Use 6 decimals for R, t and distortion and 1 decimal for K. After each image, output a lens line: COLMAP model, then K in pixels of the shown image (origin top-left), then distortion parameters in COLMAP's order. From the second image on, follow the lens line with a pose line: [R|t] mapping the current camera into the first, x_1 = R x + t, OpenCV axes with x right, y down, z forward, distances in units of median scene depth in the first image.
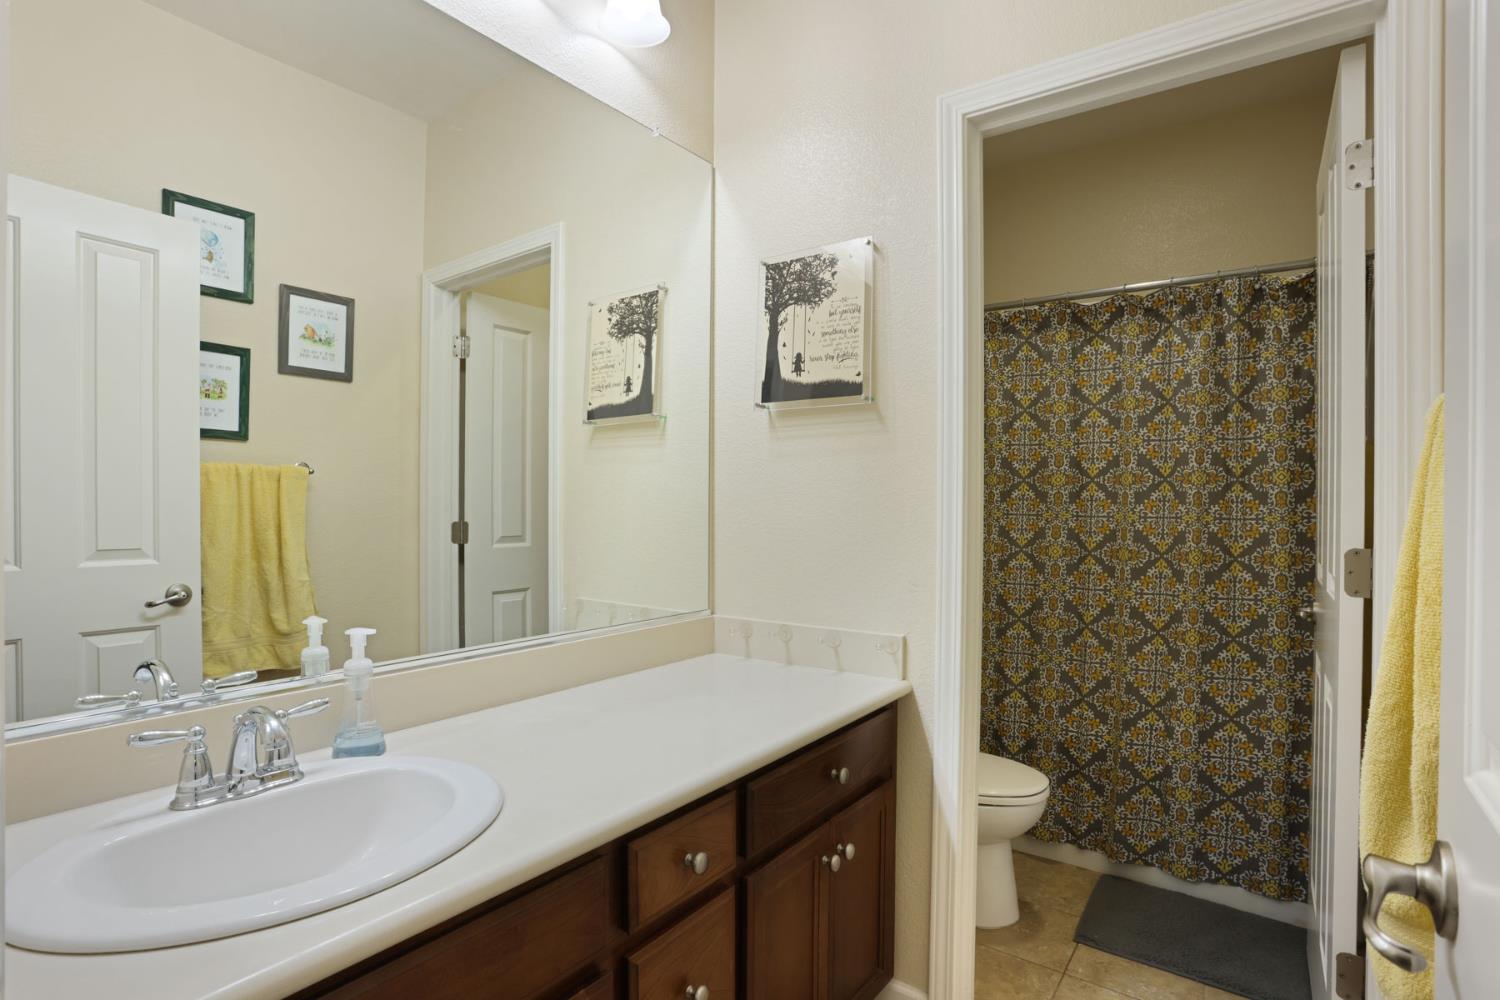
lens RADIAL K [[741.1, 0, 739.2], [0, 741.1, 502.1], [0, 0, 1]] dist [-0.080550, 0.038920]
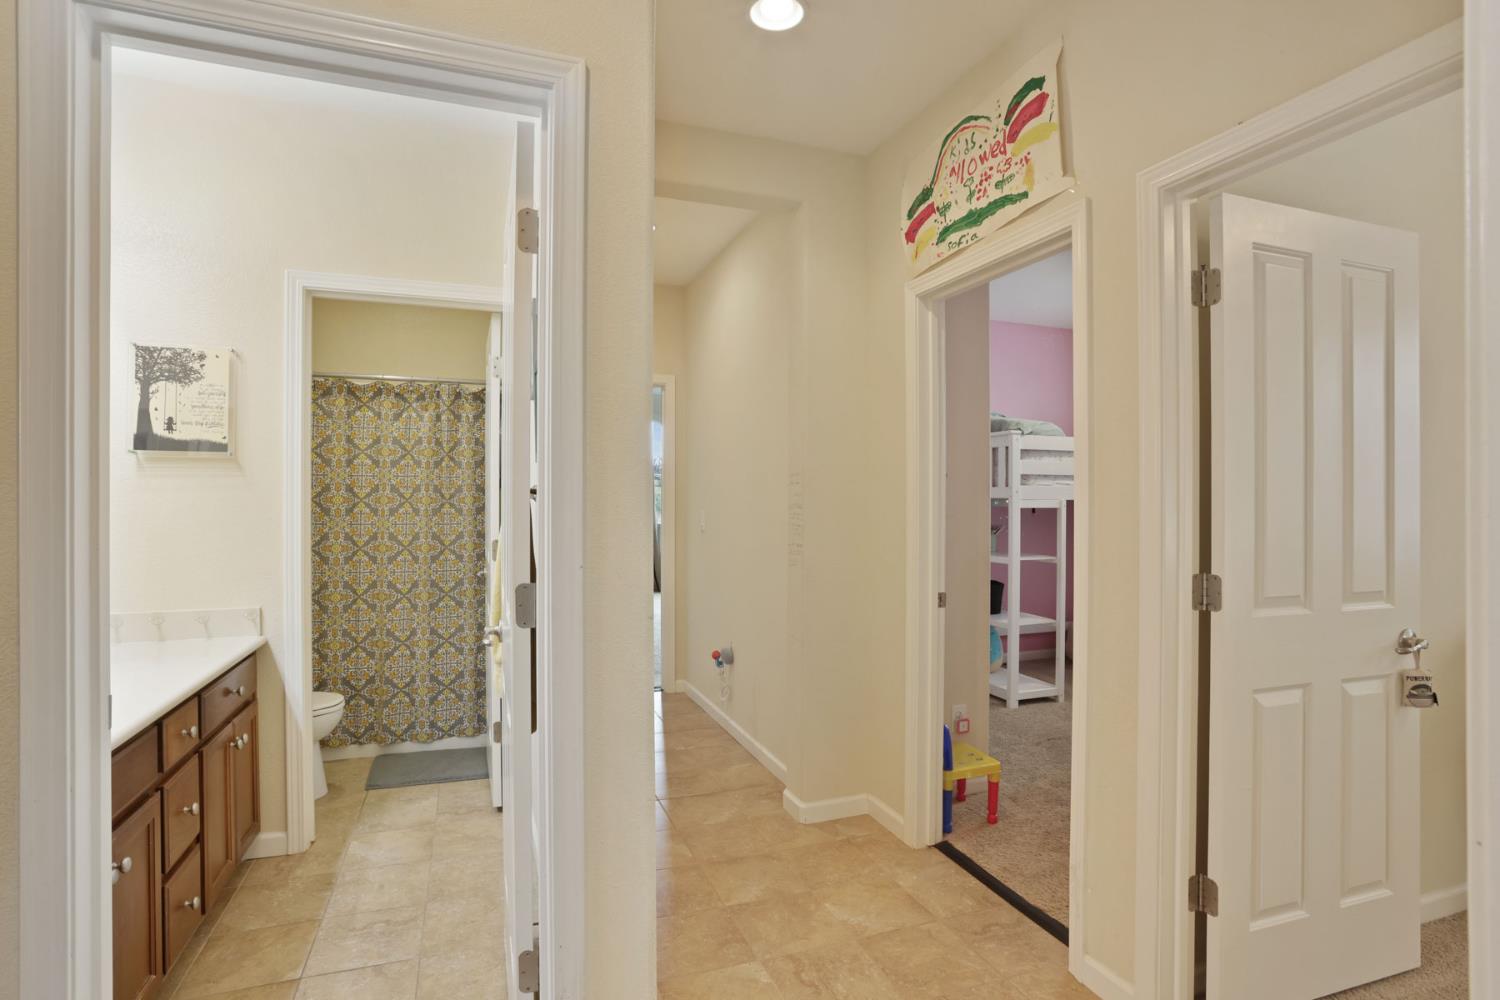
lens RADIAL K [[808.0, 0, 737.9], [0, 808.0, 499.9], [0, 0, 1]] dist [-0.078627, 0.050200]
pose [[0.574480, -0.010242, 0.818454, -0.468493], [0.004202, 0.999945, 0.009564, -0.048807], [-0.818508, -0.002055, 0.574492, -0.660421]]
